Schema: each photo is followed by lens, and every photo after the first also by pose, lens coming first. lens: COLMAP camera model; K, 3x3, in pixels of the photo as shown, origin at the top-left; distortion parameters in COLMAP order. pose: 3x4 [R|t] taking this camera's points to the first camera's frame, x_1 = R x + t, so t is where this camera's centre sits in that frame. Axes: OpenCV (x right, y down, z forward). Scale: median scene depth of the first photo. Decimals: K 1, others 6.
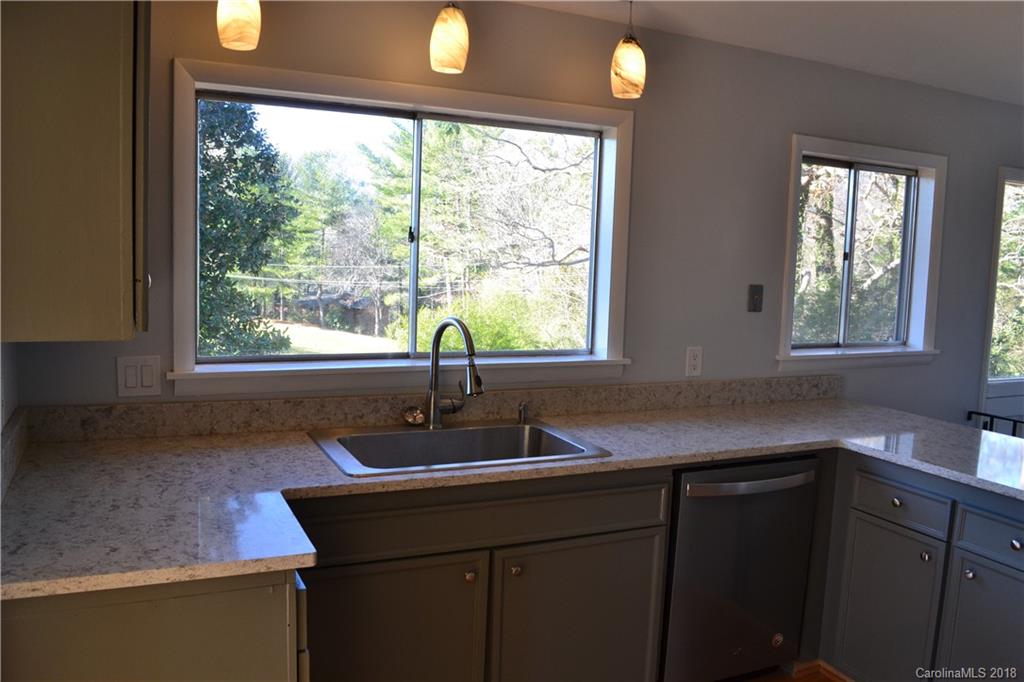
lens RADIAL K [[816.6, 0, 501.5], [0, 816.6, 343.2], [0, 0, 1]] dist [-0.095066, 0.037988]
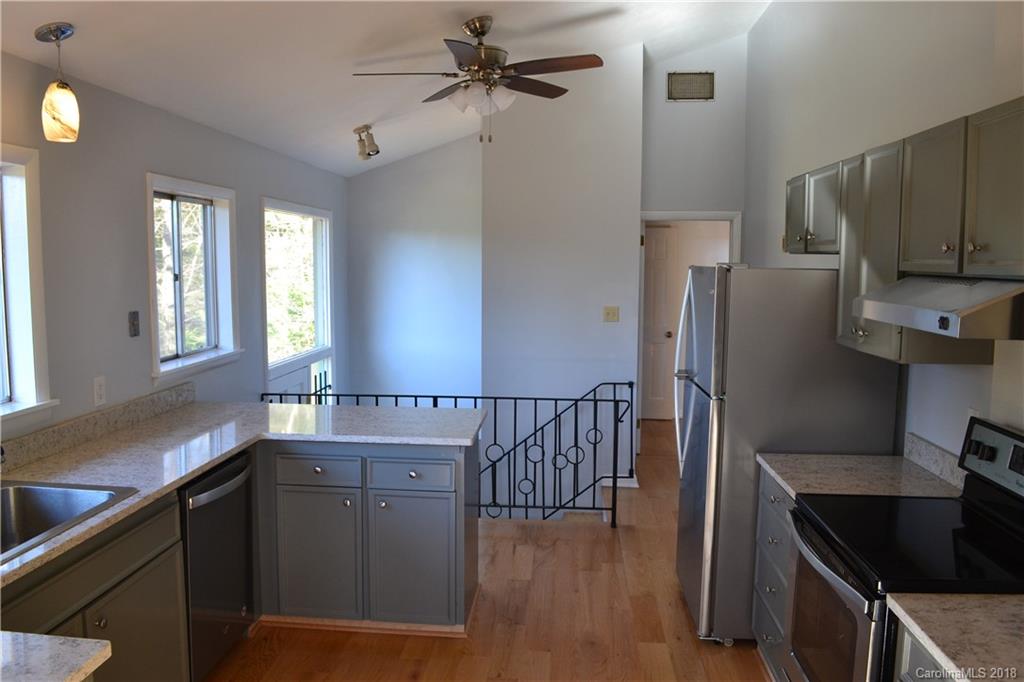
lens RADIAL K [[816.6, 0, 501.5], [0, 816.6, 343.2], [0, 0, 1]] dist [-0.095066, 0.037988]
pose [[0.499587, -0.119668, 0.857958, -0.453284], [0.107518, 0.991320, 0.075661, -0.072841], [-0.859566, 0.054447, 0.508117, 0.044198]]
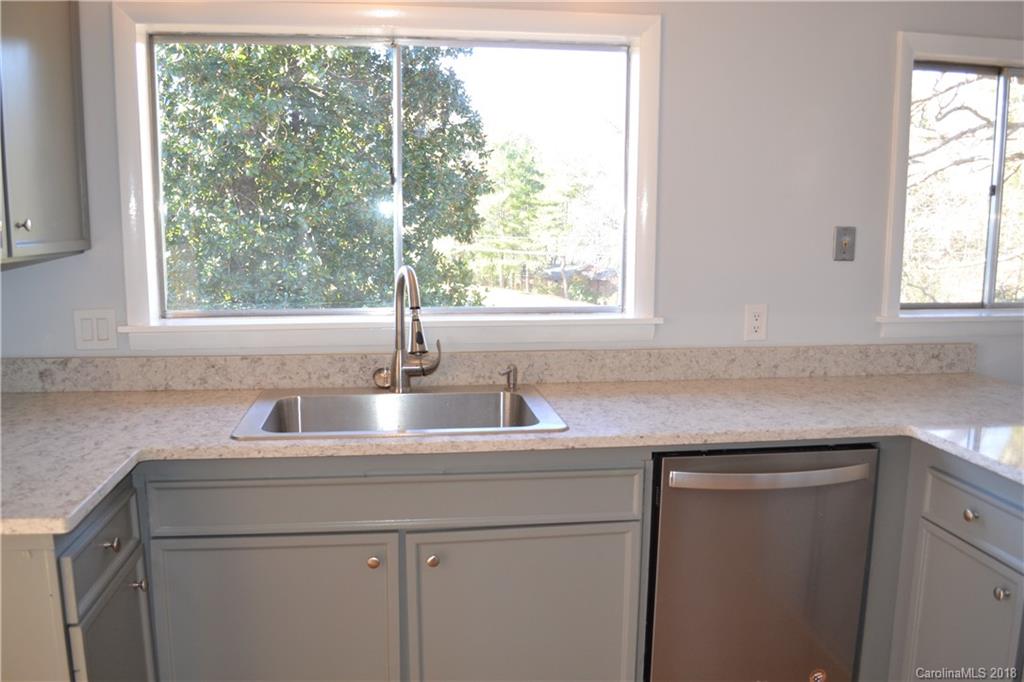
lens RADIAL K [[816.6, 0, 501.5], [0, 816.6, 343.2], [0, 0, 1]] dist [-0.095066, 0.037988]
pose [[0.954871, 0.014012, -0.296691, 0.283907], [-0.003759, 0.999377, 0.035099, 0.019106], [0.296998, -0.032400, 0.954328, 0.180724]]
